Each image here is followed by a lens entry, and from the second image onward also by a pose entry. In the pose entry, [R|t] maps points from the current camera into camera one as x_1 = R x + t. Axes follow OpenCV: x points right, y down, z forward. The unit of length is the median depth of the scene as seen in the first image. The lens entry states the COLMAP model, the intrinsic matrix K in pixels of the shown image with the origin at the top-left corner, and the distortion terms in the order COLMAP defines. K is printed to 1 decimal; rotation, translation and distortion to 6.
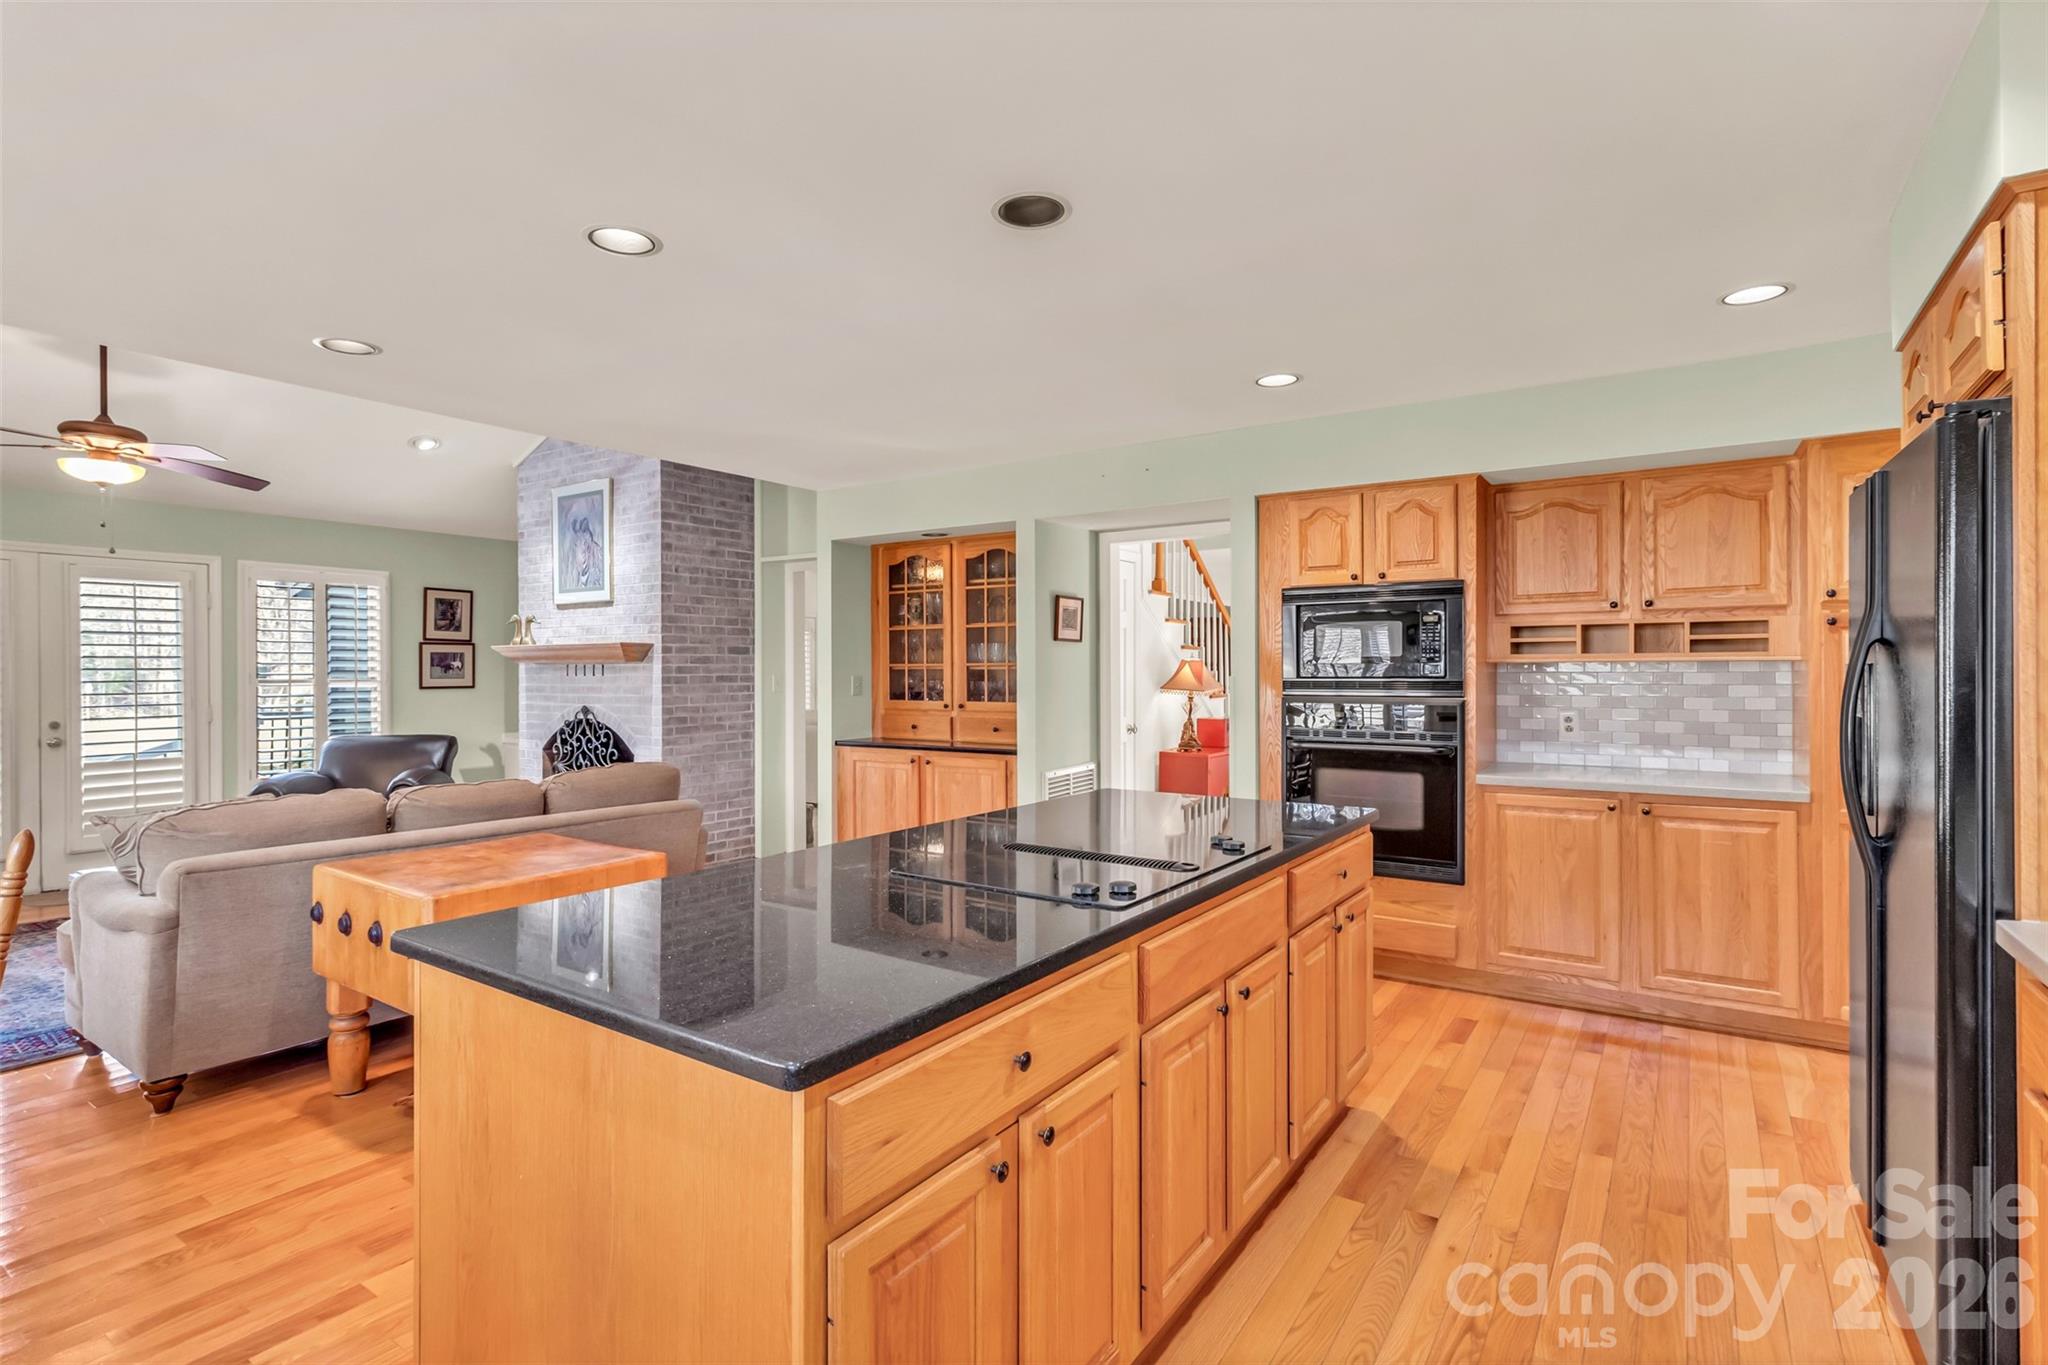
lens RADIAL K [[972.5, 0, 1031.3], [0, 972.5, 671.3], [0, 0, 1]] dist [0.000841, 0.000198]
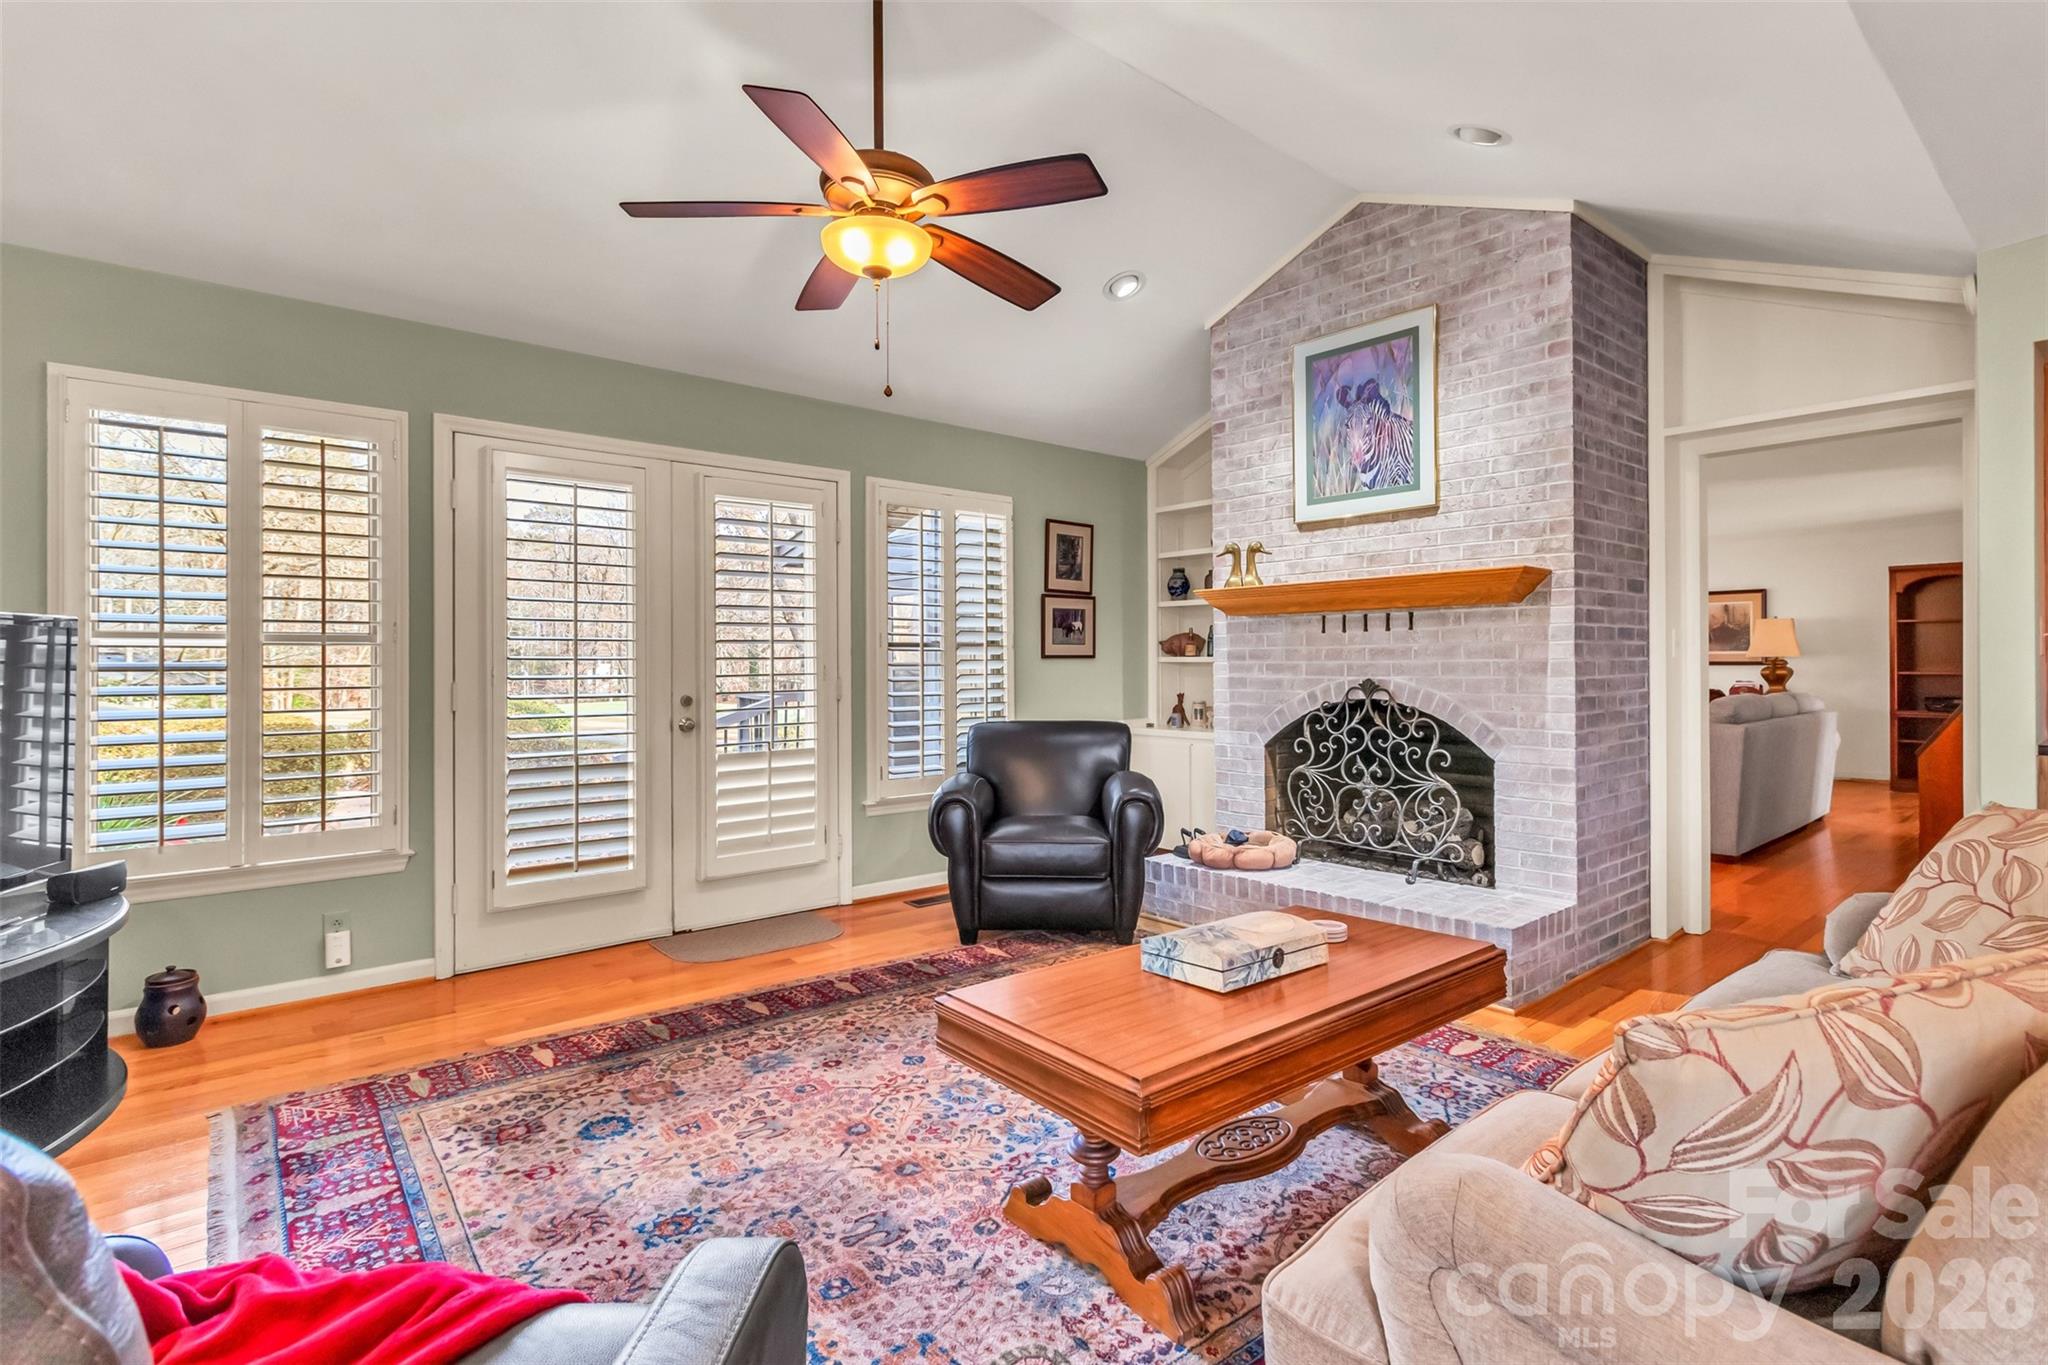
lens RADIAL K [[972.6, 0, 1017.4], [0, 972.6, 655.1], [0, 0, 1]] dist [0.000674, 0.000125]
pose [[0.959889, -0.004156, -0.280350, -0.497252], [0.001796, 0.999961, -0.008677, 0.024931], [0.280375, 0.007826, 0.959859, 0.330984]]
